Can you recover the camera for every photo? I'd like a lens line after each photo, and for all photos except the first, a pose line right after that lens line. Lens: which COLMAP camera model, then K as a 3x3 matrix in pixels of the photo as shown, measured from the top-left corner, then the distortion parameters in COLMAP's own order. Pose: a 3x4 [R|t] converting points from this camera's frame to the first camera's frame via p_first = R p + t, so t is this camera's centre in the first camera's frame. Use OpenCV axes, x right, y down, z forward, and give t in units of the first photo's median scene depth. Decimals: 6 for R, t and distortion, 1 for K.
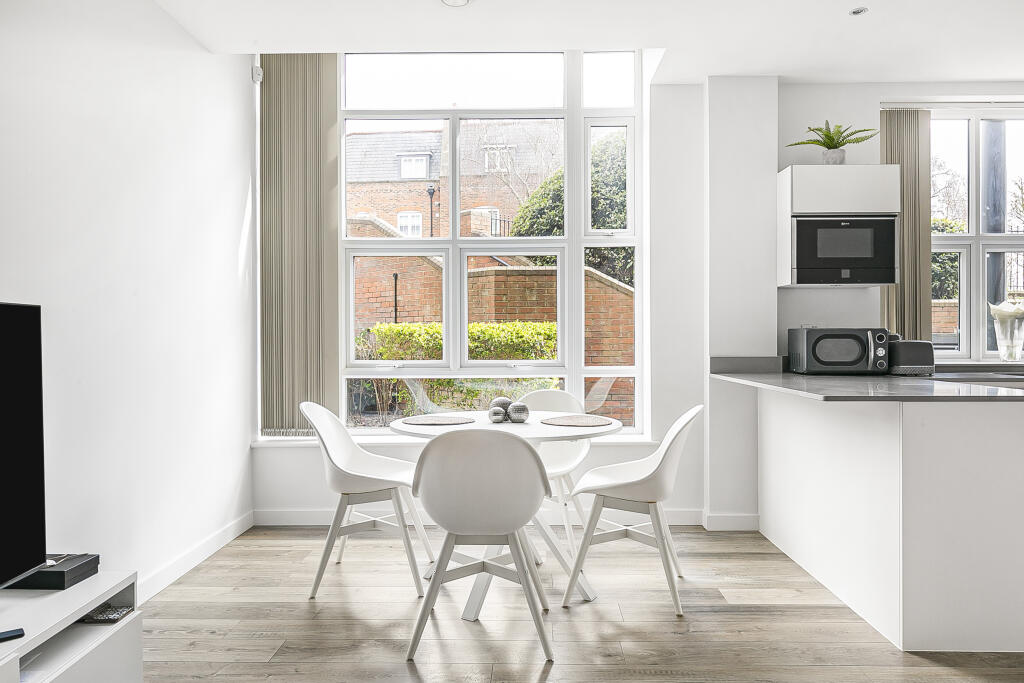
lens RADIAL K [[720.8, 0, 512.0], [0, 720.8, 341.5], [0, 0, 1]] dist [0.002788, 0.002878]
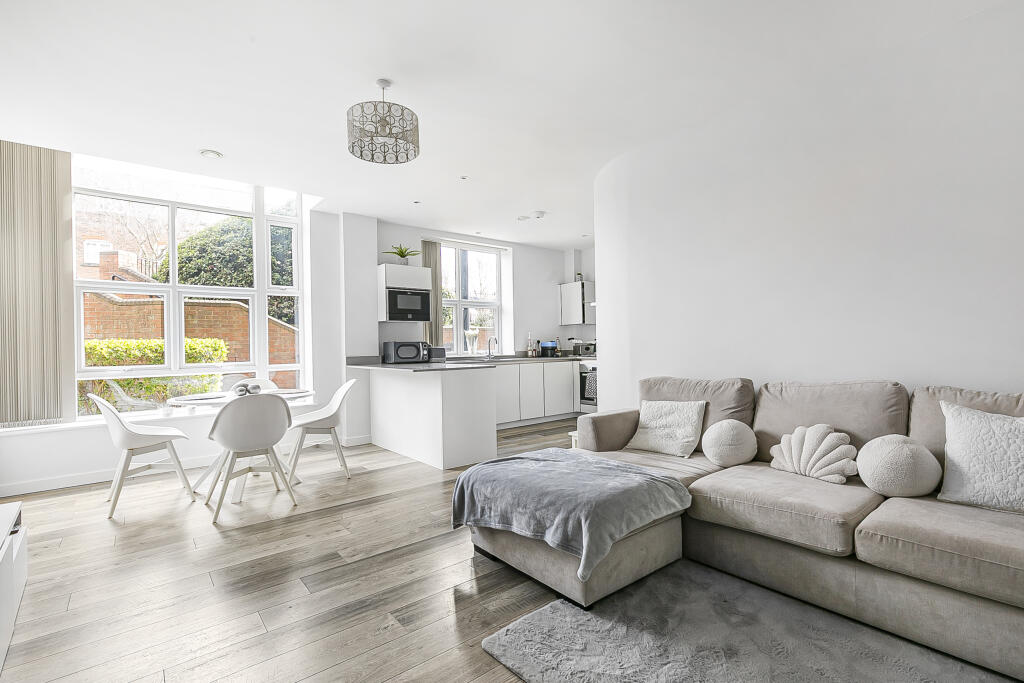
lens RADIAL K [[474.3, 0, 512.0], [0, 474.3, 341.5], [0, 0, 1]] dist [0.001009, 0.000012]
pose [[0.763114, -0.006588, 0.646231, -0.216561], [0.018622, 0.999757, -0.011798, 0.003632], [-0.645996, 0.021038, 0.763051, -0.272315]]
